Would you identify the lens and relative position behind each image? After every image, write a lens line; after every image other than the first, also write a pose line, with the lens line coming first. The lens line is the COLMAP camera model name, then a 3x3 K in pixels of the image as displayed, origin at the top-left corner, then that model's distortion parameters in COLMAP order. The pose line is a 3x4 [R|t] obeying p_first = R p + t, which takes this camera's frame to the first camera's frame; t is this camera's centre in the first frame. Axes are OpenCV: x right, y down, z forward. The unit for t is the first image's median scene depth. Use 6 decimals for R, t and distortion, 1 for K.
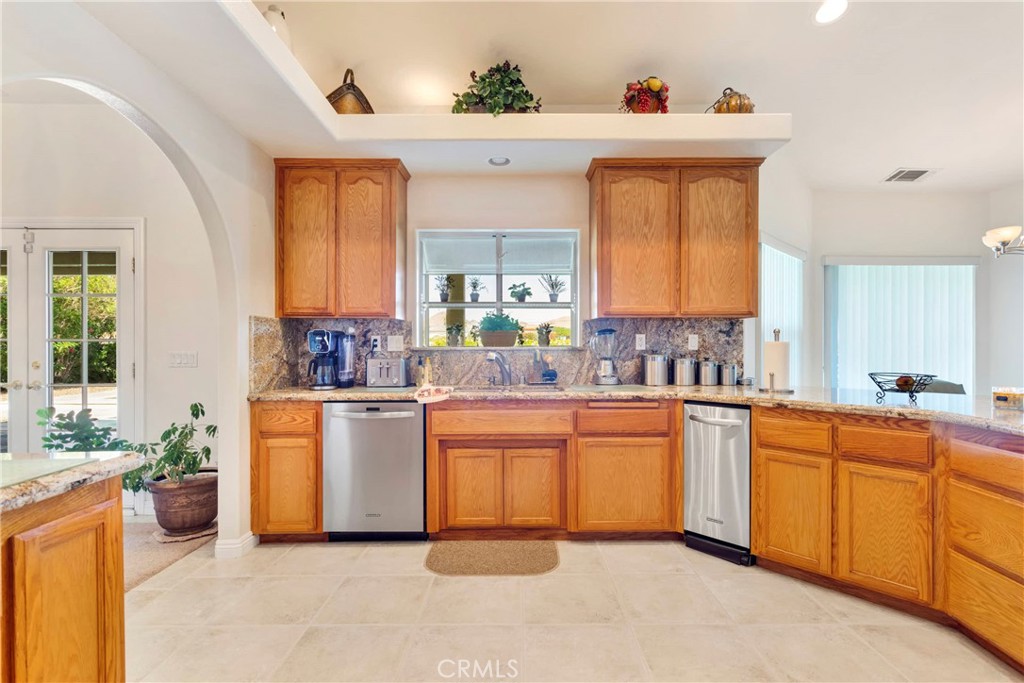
lens RADIAL K [[482.5, 0, 513.4], [0, 482.5, 344.9], [0, 0, 1]] dist [-0.000022, 0.001174]
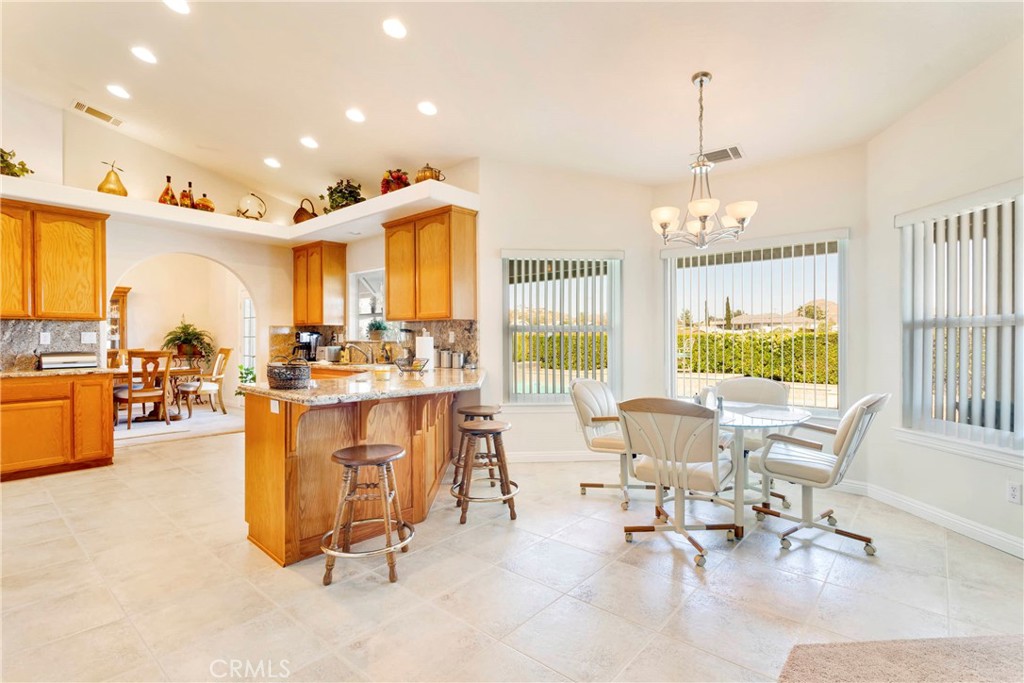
lens RADIAL K [[482.5, 0, 510.9], [0, 482.5, 343.1], [0, 0, 1]] dist [-0.000022, 0.001174]
pose [[0.766561, 0.004918, -0.642153, 1.504468], [-0.006631, 0.999978, -0.000257, 0.011447], [0.642137, 0.004455, 0.766577, 0.040122]]
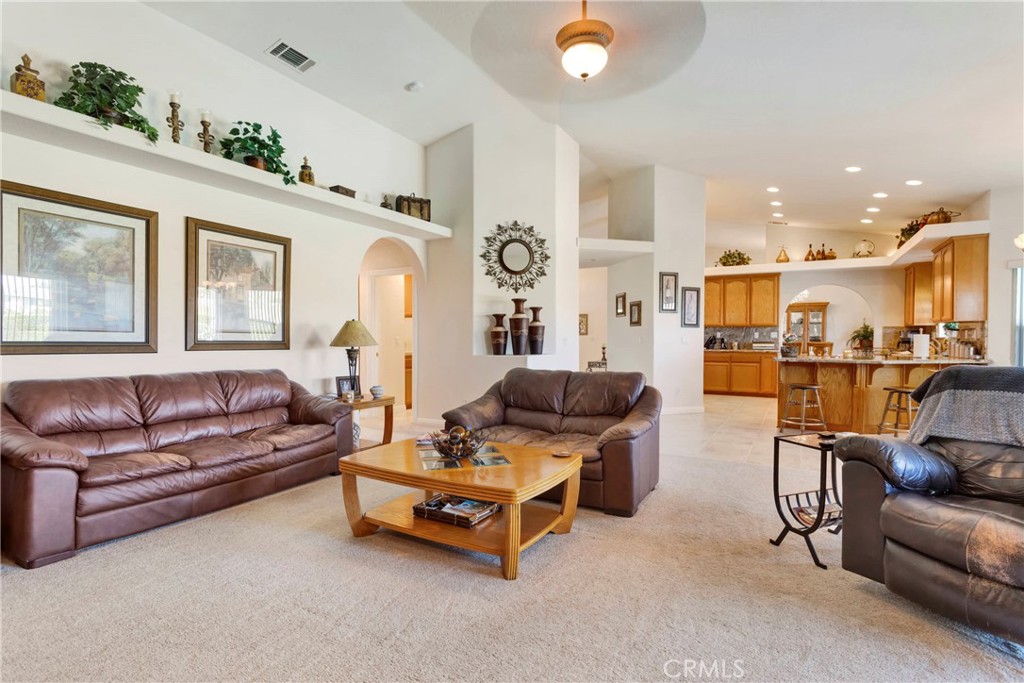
lens RADIAL K [[482.5, 0, 513.1], [0, 482.5, 339.2], [0, 0, 1]] dist [-0.000022, 0.001174]
pose [[-0.505120, 0.005850, -0.863029, 2.956739], [-0.011125, 0.999850, 0.013289, 0.006651], [0.862977, 0.016314, -0.504979, 0.466871]]
